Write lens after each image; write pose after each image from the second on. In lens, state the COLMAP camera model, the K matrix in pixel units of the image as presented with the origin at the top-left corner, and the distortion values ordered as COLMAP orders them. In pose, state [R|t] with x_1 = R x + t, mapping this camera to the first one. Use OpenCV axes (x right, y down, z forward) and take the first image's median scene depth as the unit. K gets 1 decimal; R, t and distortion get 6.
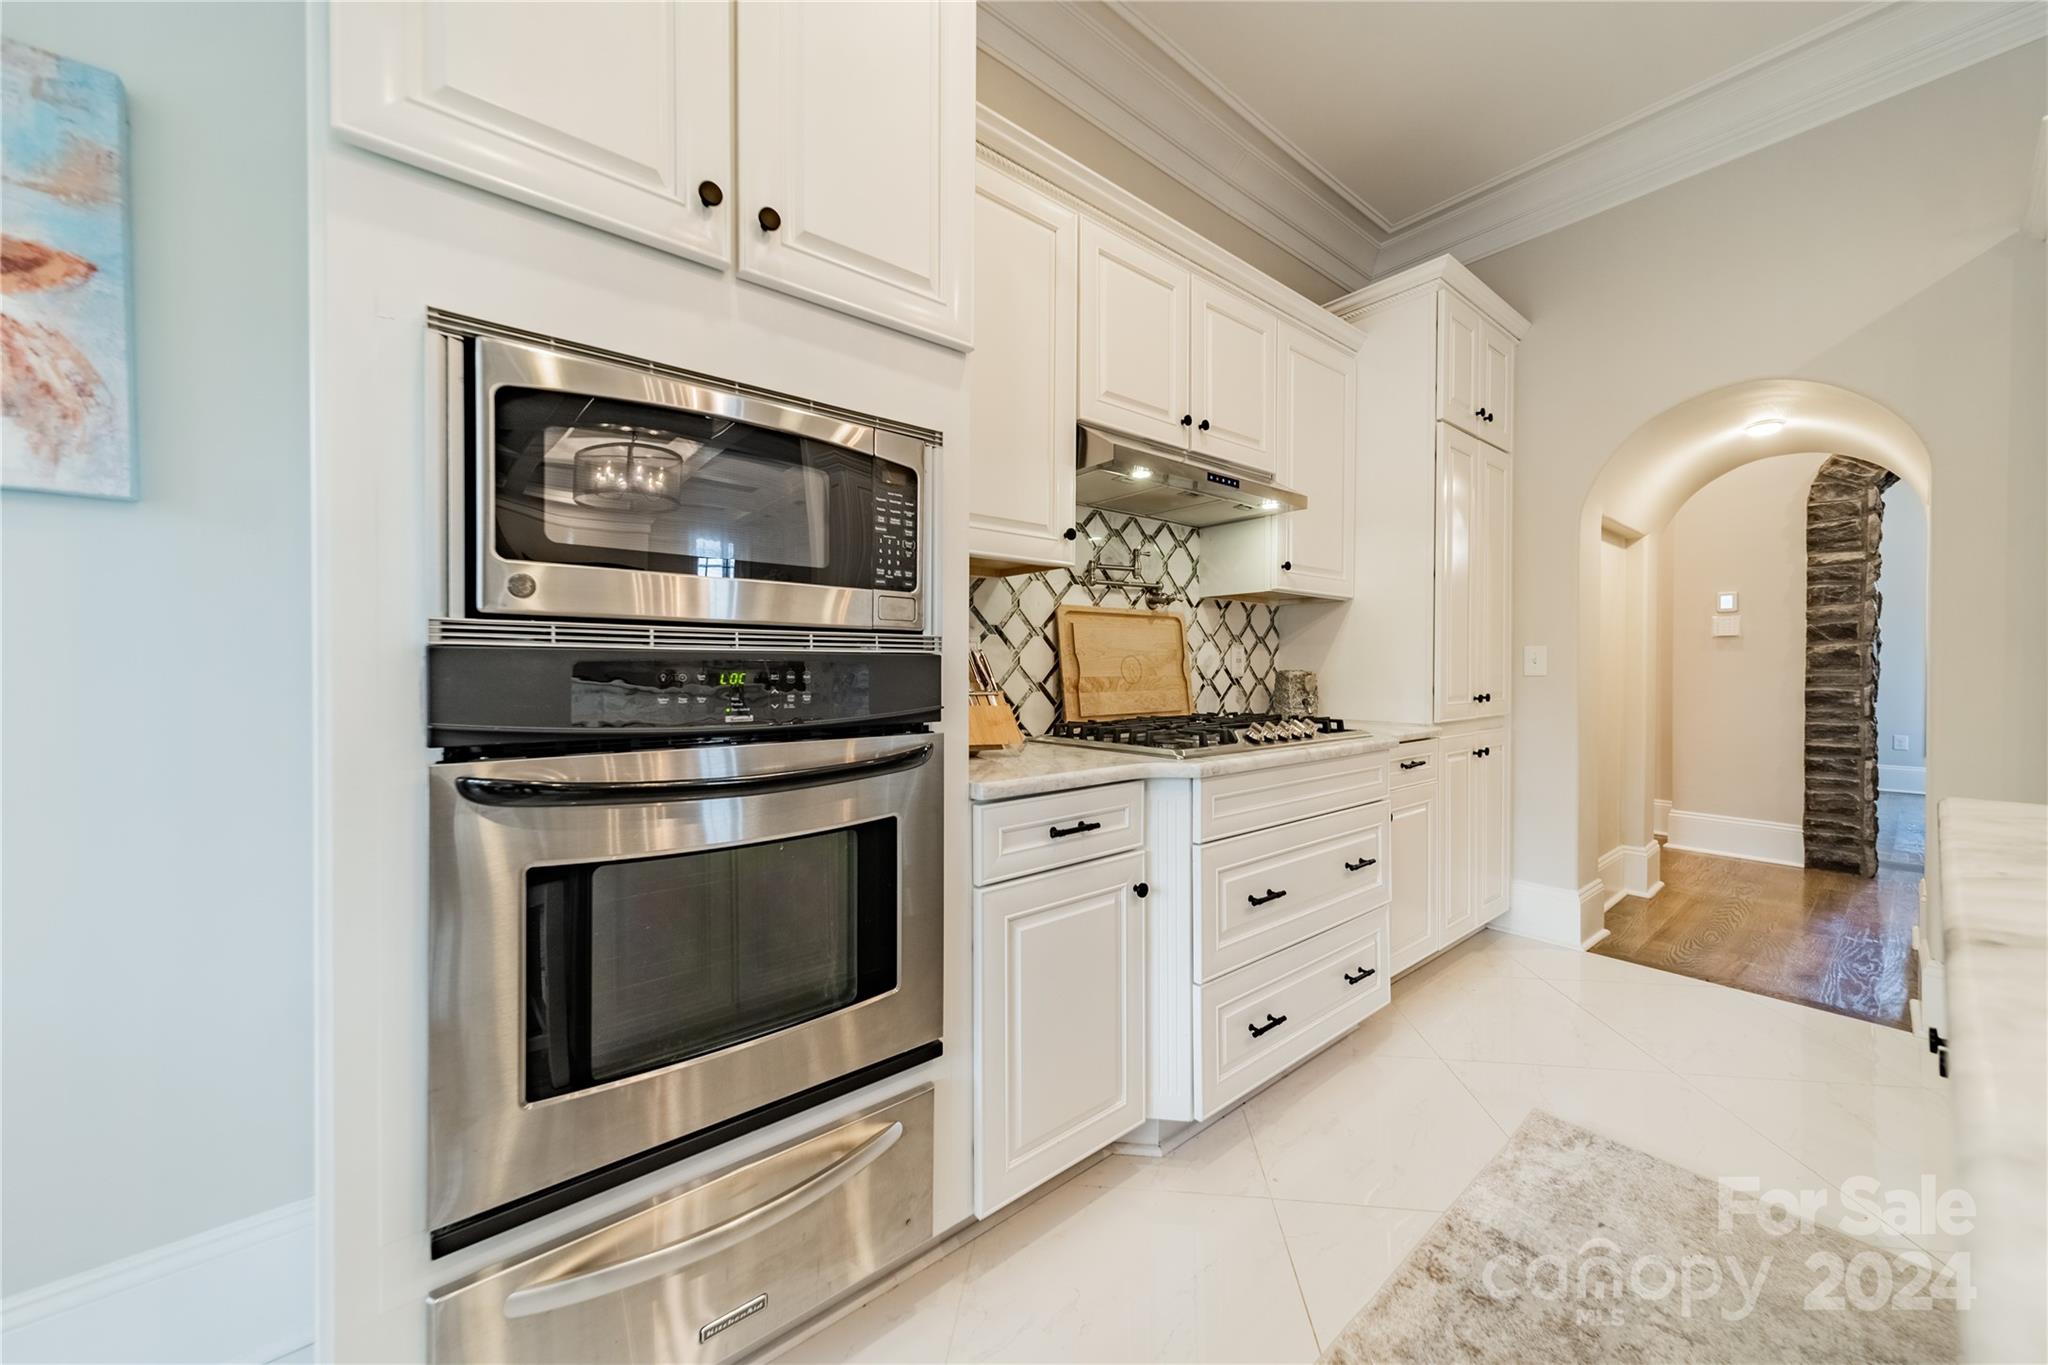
lens RADIAL K [[724.4, 0, 1024.3], [0, 724.4, 677.7], [0, 0, 1]] dist [0.007349, -0.000054]
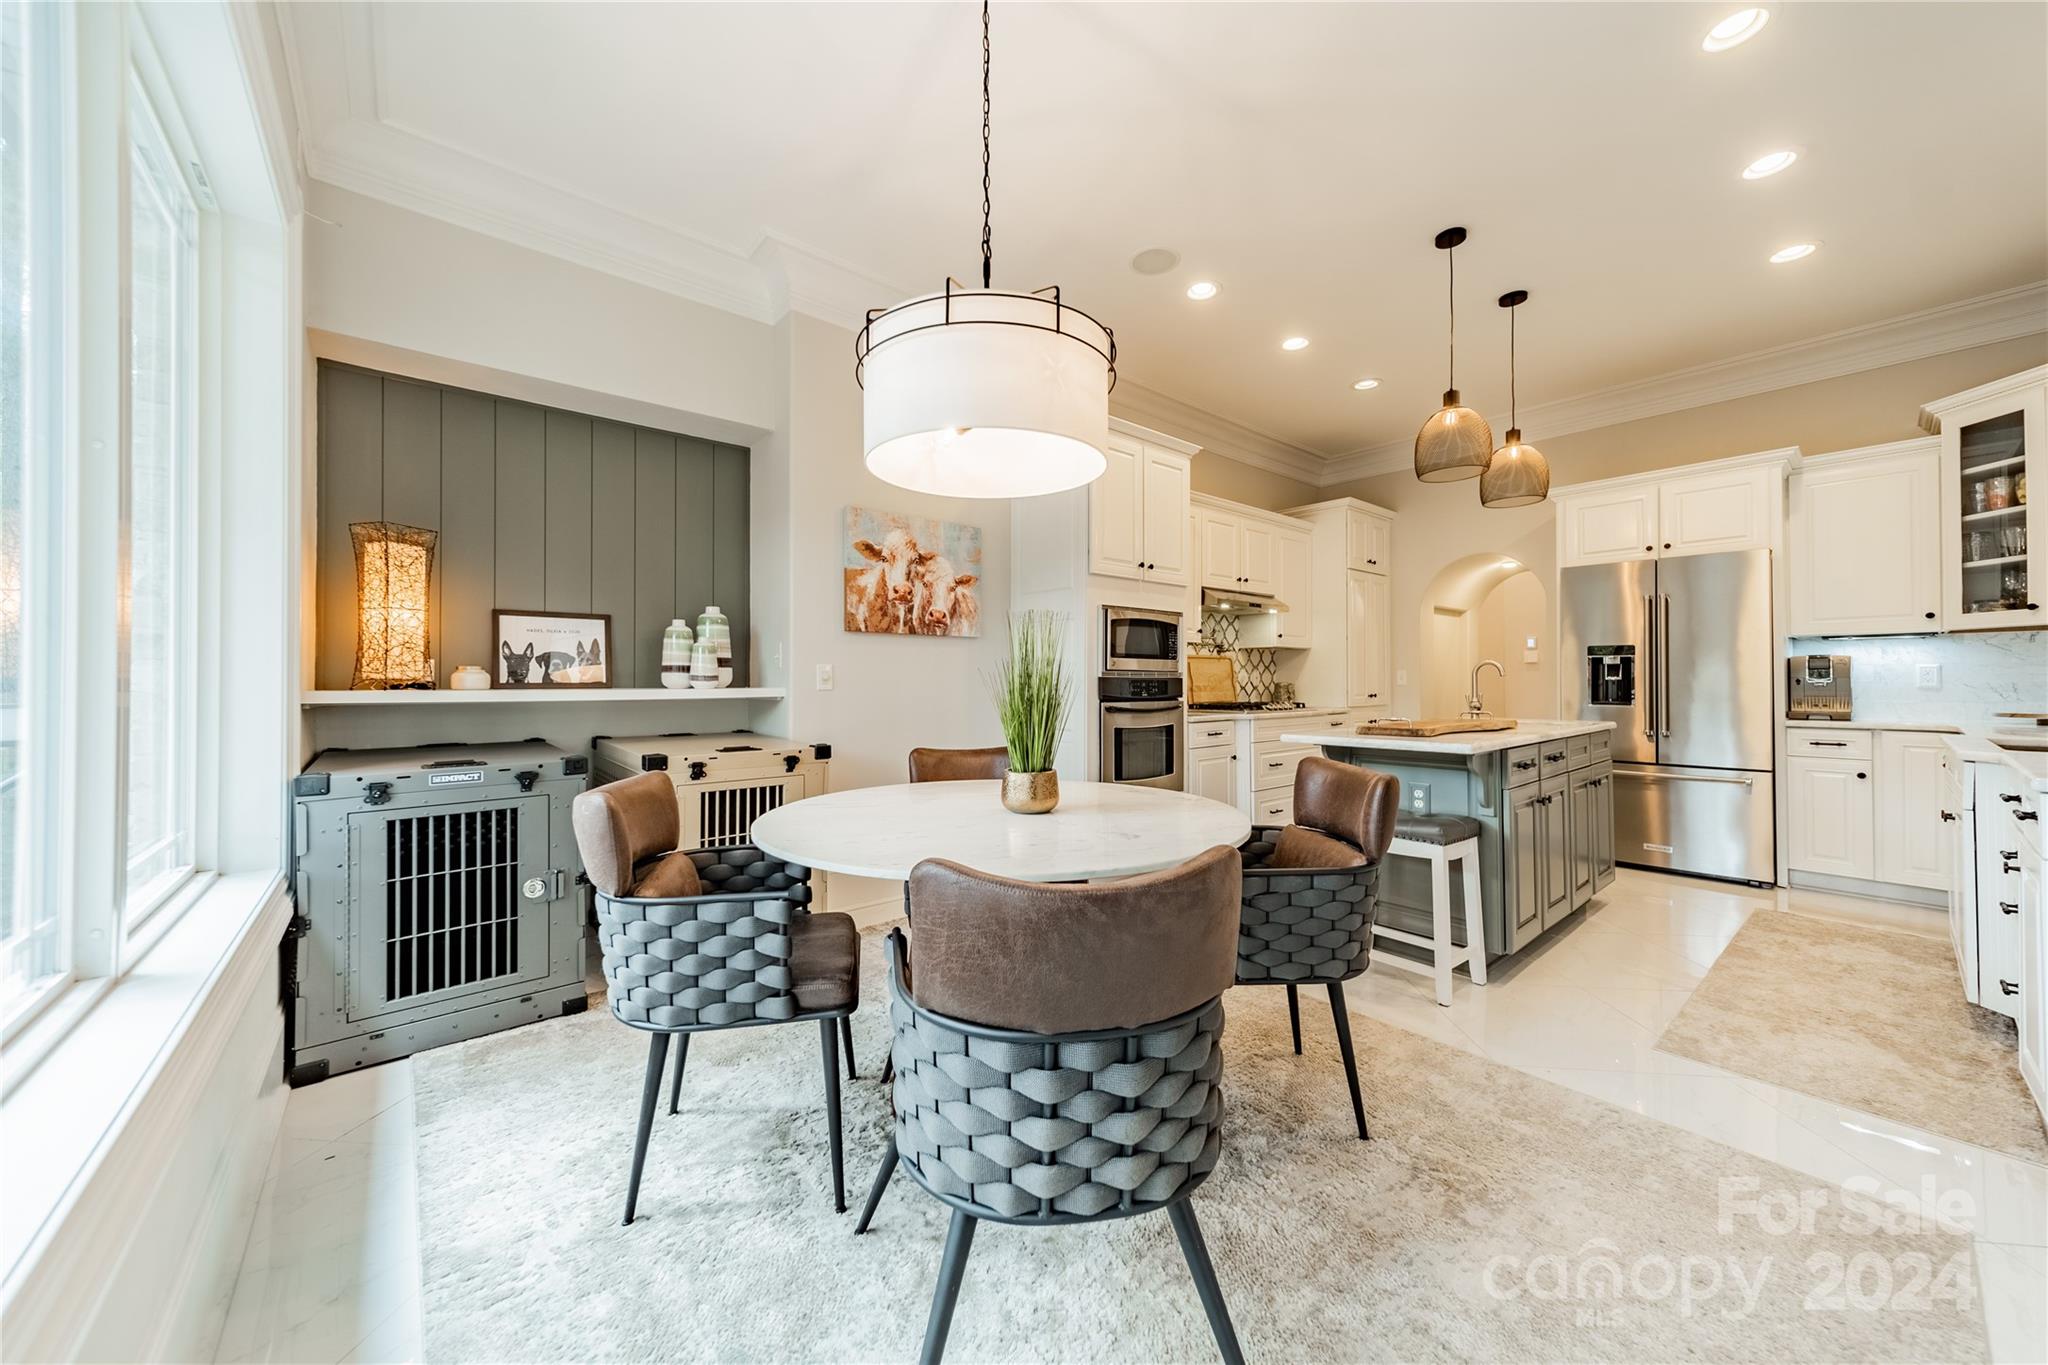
lens RADIAL K [[724.4, 0, 1029.1], [0, 724.4, 673.6], [0, 0, 1]] dist [0.007349, -0.000054]
pose [[0.999678, -0.001379, 0.025319, -0.613847], [0.002000, 0.999698, -0.024510, 0.020047], [-0.025278, 0.024553, 0.999379, -1.586965]]
